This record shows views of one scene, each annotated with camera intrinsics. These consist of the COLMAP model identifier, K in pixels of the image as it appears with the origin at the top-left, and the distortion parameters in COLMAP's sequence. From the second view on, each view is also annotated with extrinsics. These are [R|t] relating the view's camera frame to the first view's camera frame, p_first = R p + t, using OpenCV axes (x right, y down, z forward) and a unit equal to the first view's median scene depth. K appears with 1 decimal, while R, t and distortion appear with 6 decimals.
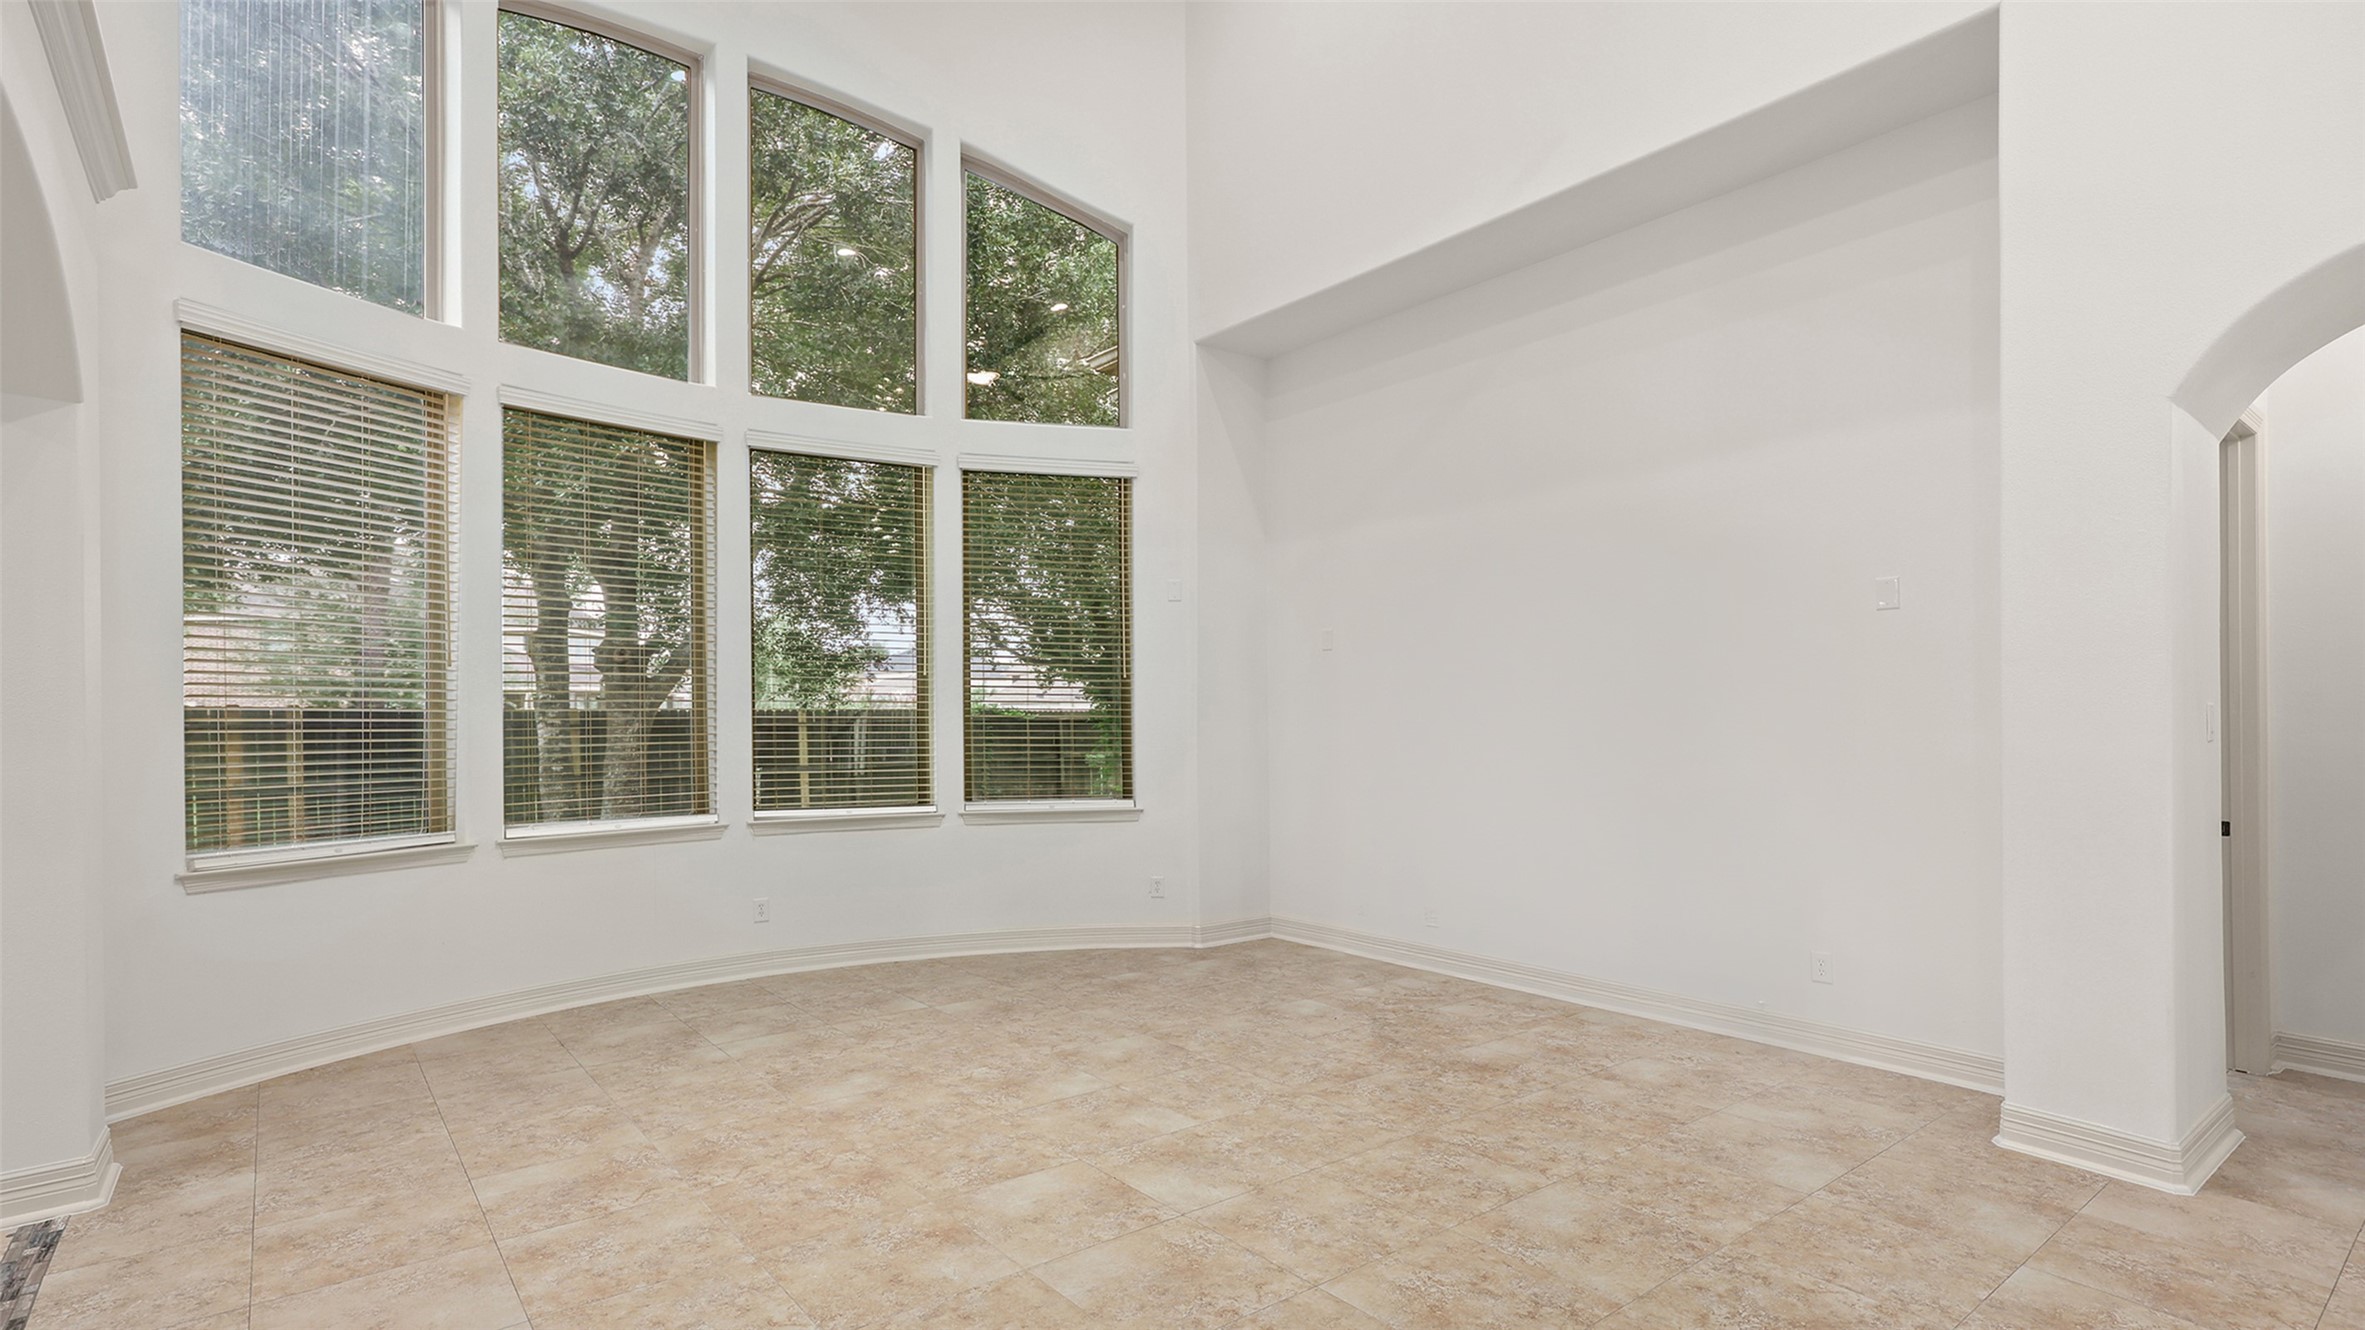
lens RADIAL K [[1098.6, 0, 1133.0], [0, 1098.6, 711.2], [0, 0, 1]] dist [0.008546, -0.000587]
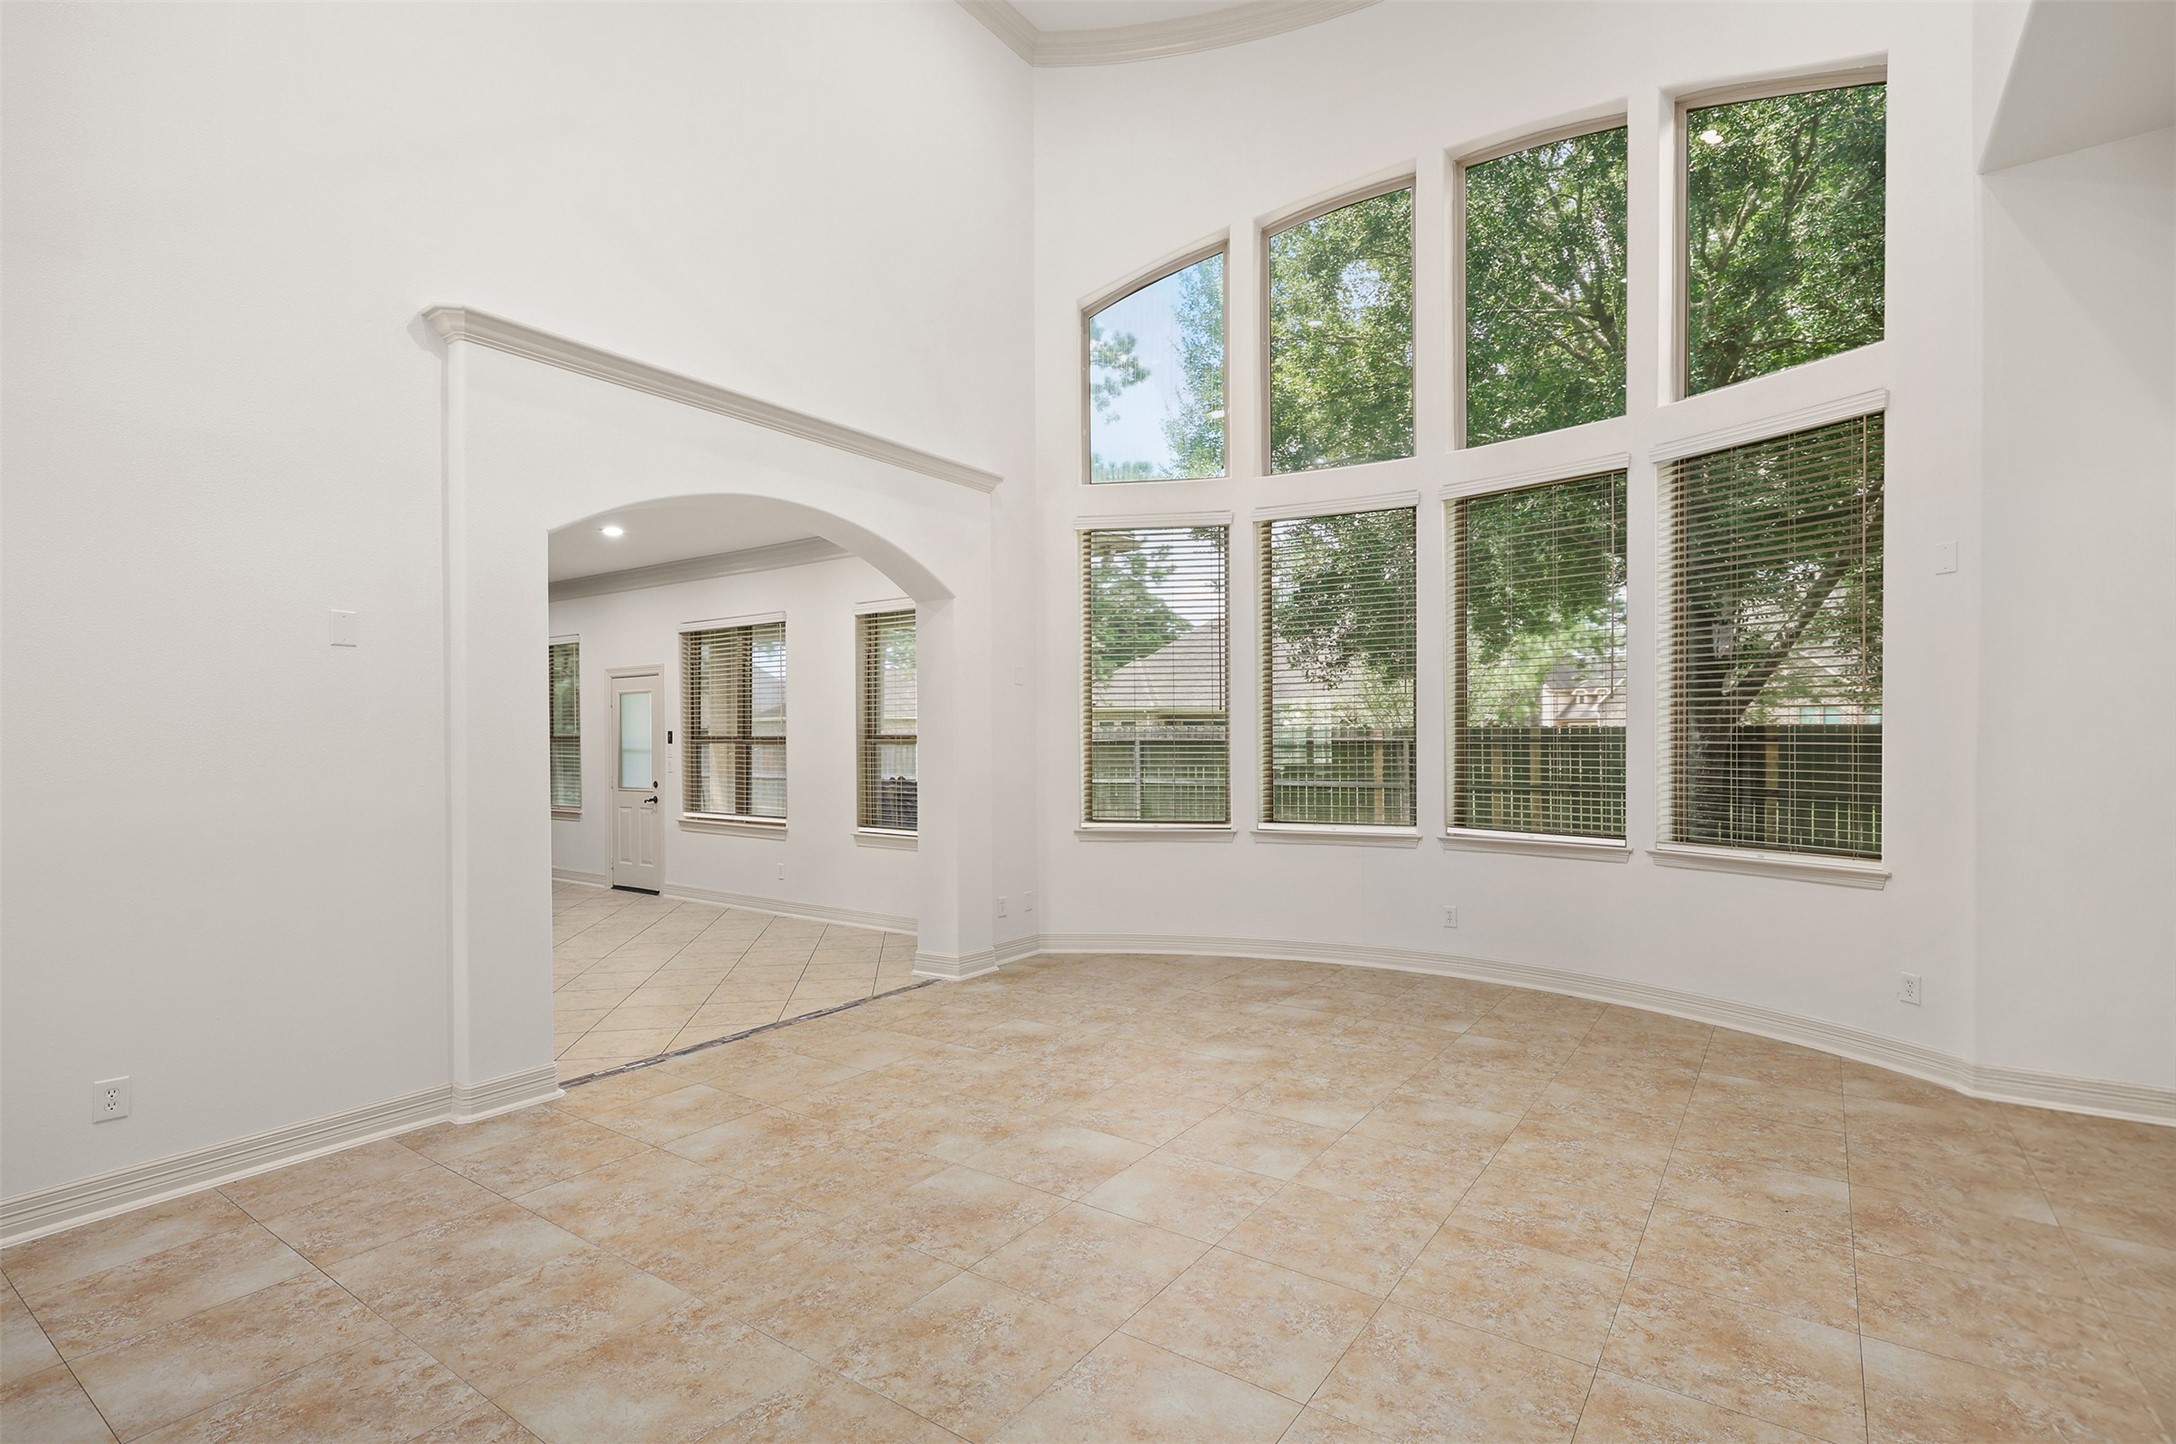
lens RADIAL K [[1014.2, 0, 1136.7], [0, 1014.2, 734.1], [0, 0, 1]] dist [0.001322, 0.002685]
pose [[0.324966, -0.001089, -0.945725, 0.786202], [0.018328, 0.999819, 0.005147, -0.023605], [0.945548, -0.019006, 0.324927, 0.537137]]
